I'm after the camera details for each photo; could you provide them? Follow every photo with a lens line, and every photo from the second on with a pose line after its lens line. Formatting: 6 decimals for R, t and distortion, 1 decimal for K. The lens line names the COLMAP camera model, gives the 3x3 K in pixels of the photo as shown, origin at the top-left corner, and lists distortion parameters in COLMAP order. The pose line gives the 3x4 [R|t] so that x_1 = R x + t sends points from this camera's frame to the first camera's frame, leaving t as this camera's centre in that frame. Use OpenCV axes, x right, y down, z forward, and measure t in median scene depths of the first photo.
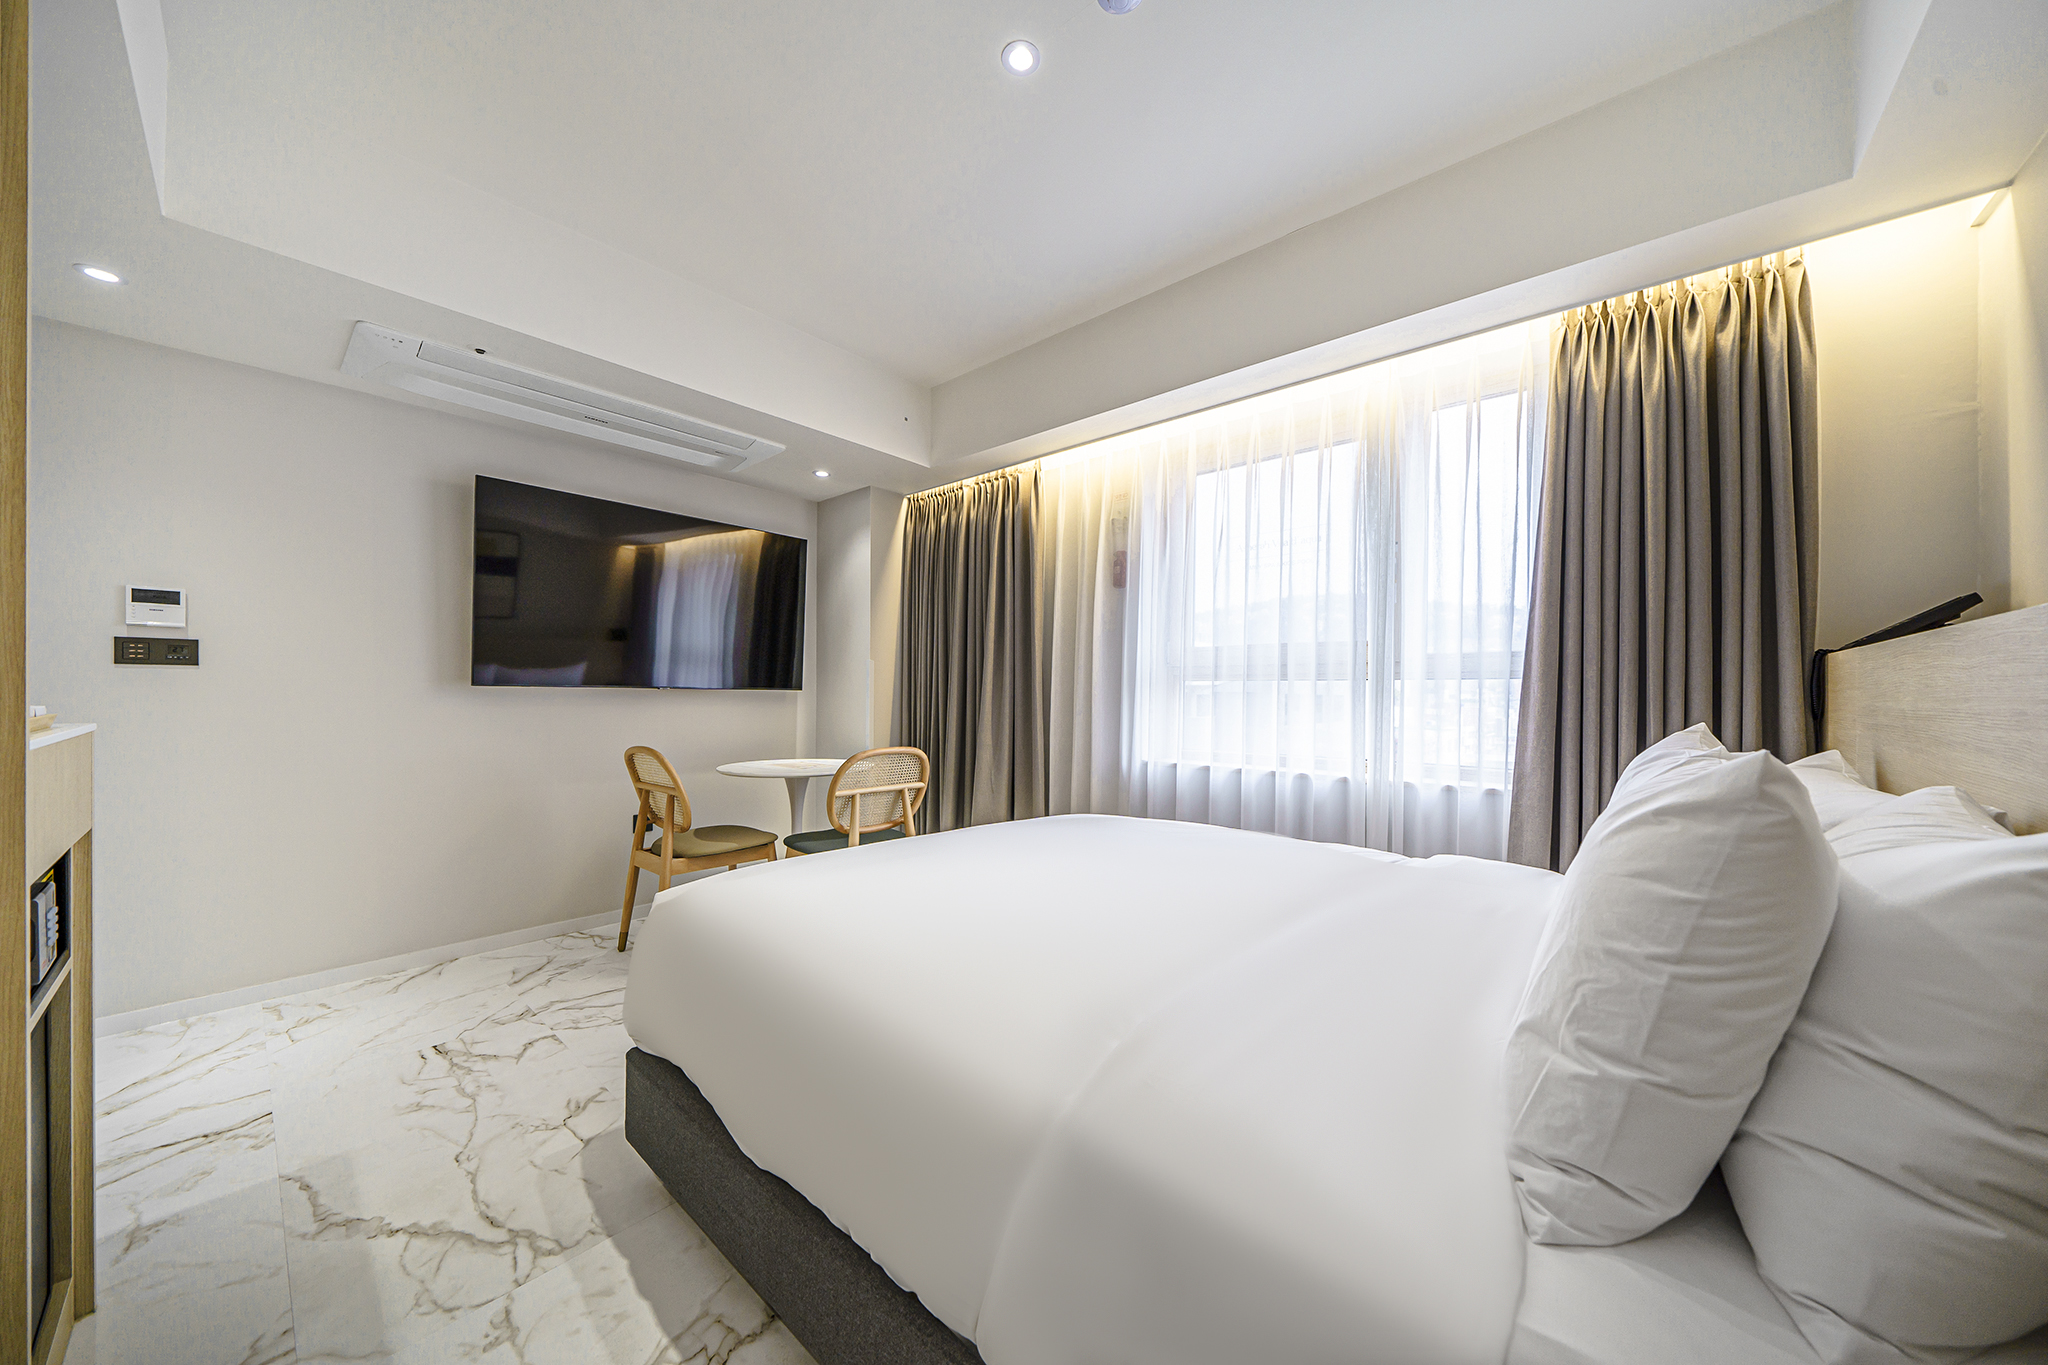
lens RADIAL K [[703.6, 0, 1018.8], [0, 703.6, 688.5], [0, 0, 1]] dist [0.000099, 0.000052]
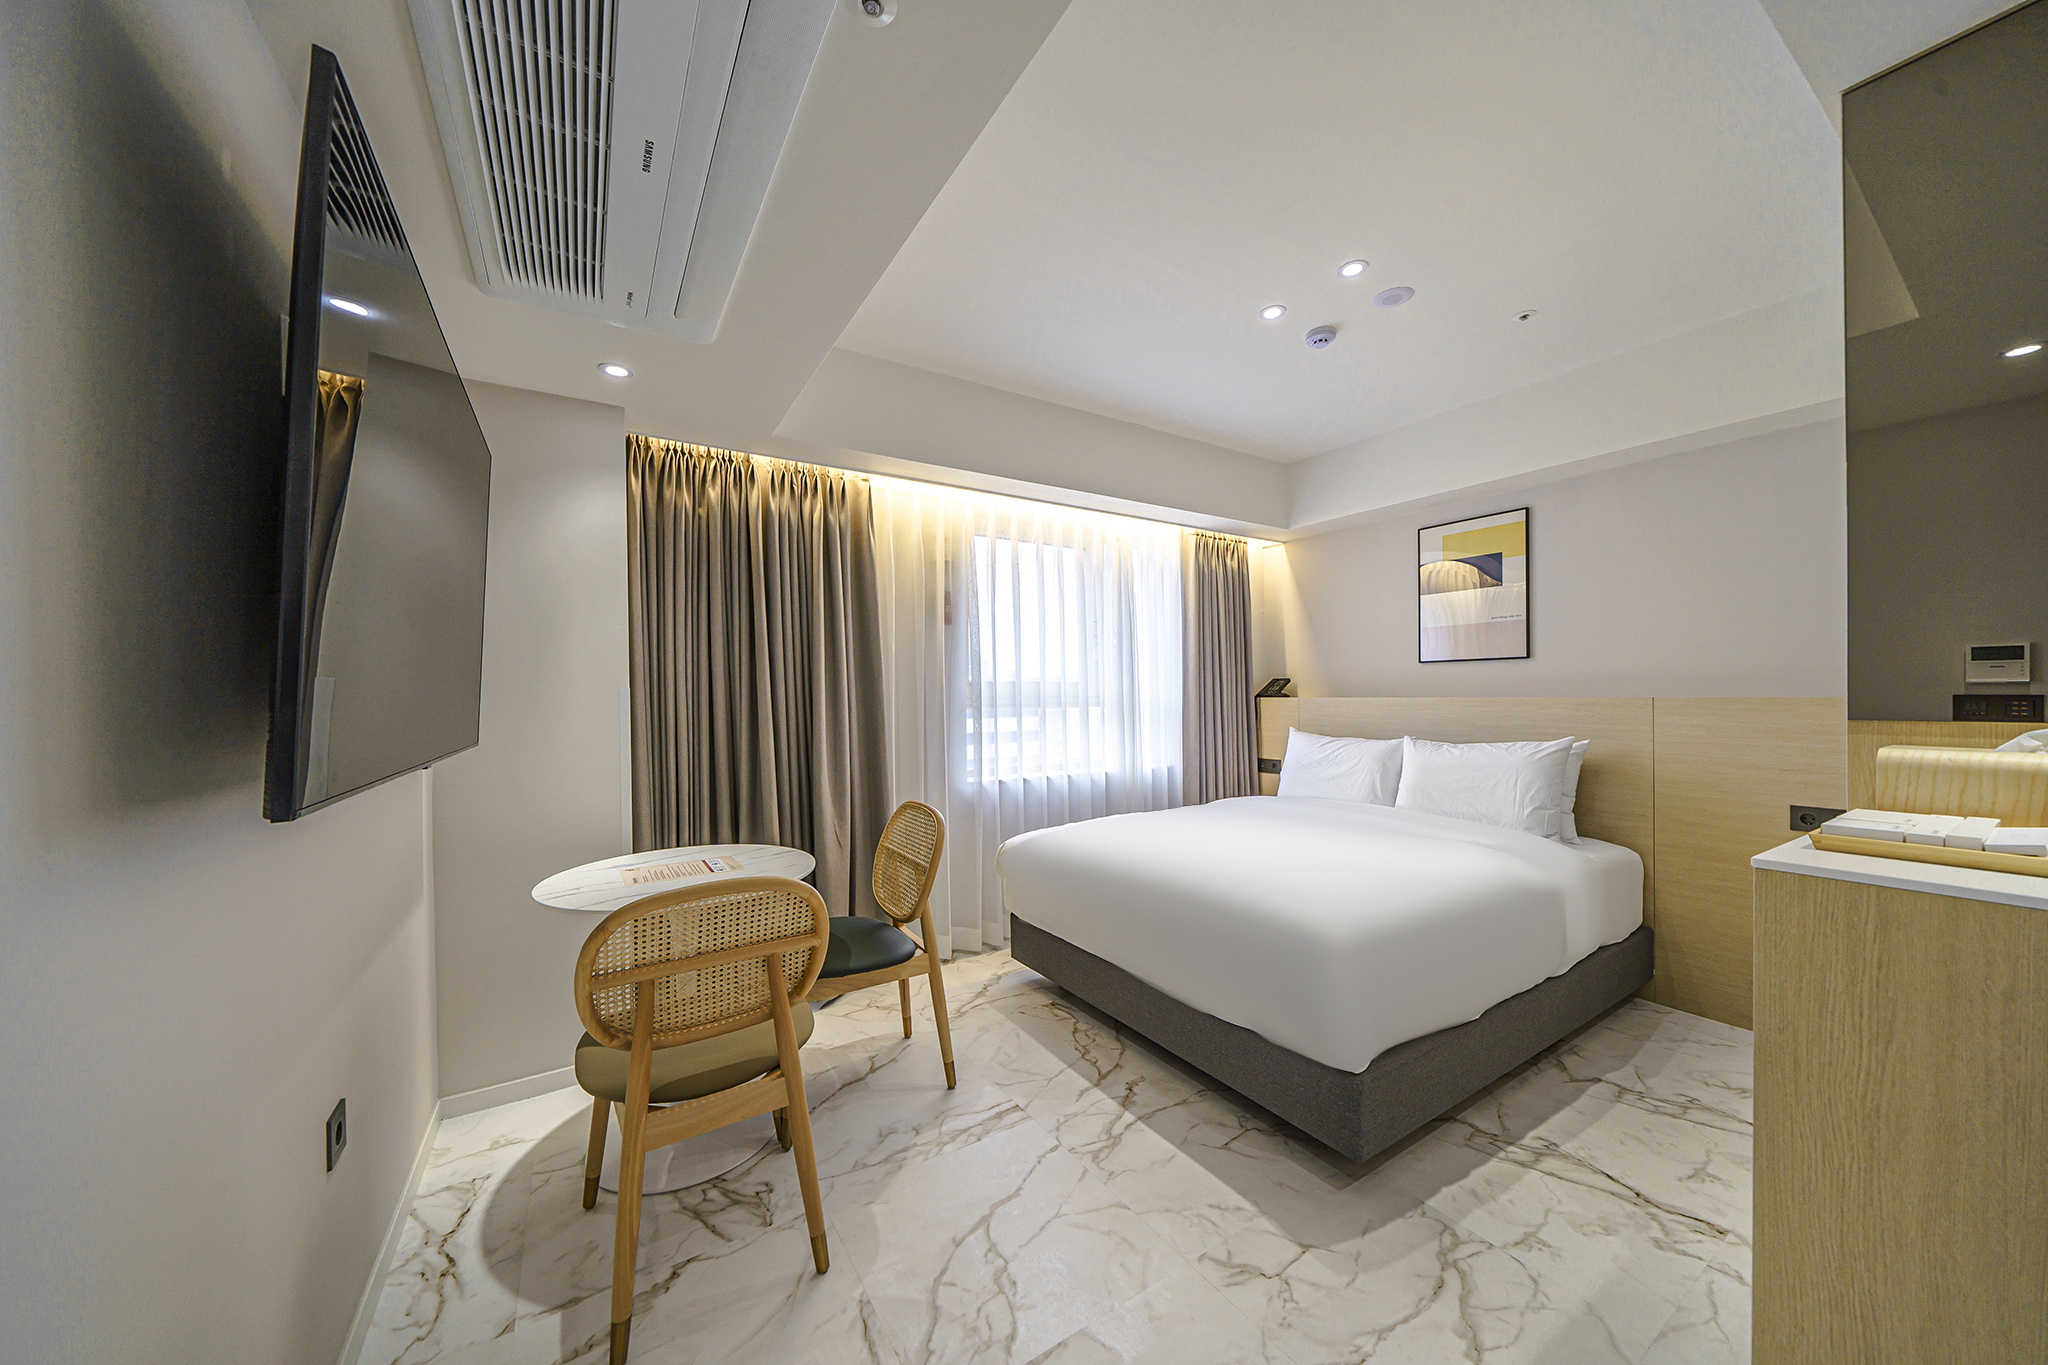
lens RADIAL K [[703.6, 0, 1018.8], [0, 703.6, 688.5], [0, 0, 1]] dist [0.000099, 0.000052]
pose [[0.272919, -0.008632, 0.961998, -1.881027], [0.002386, 0.999963, 0.008296, -0.119722], [-0.962034, 0.000031, 0.272929, 1.302348]]
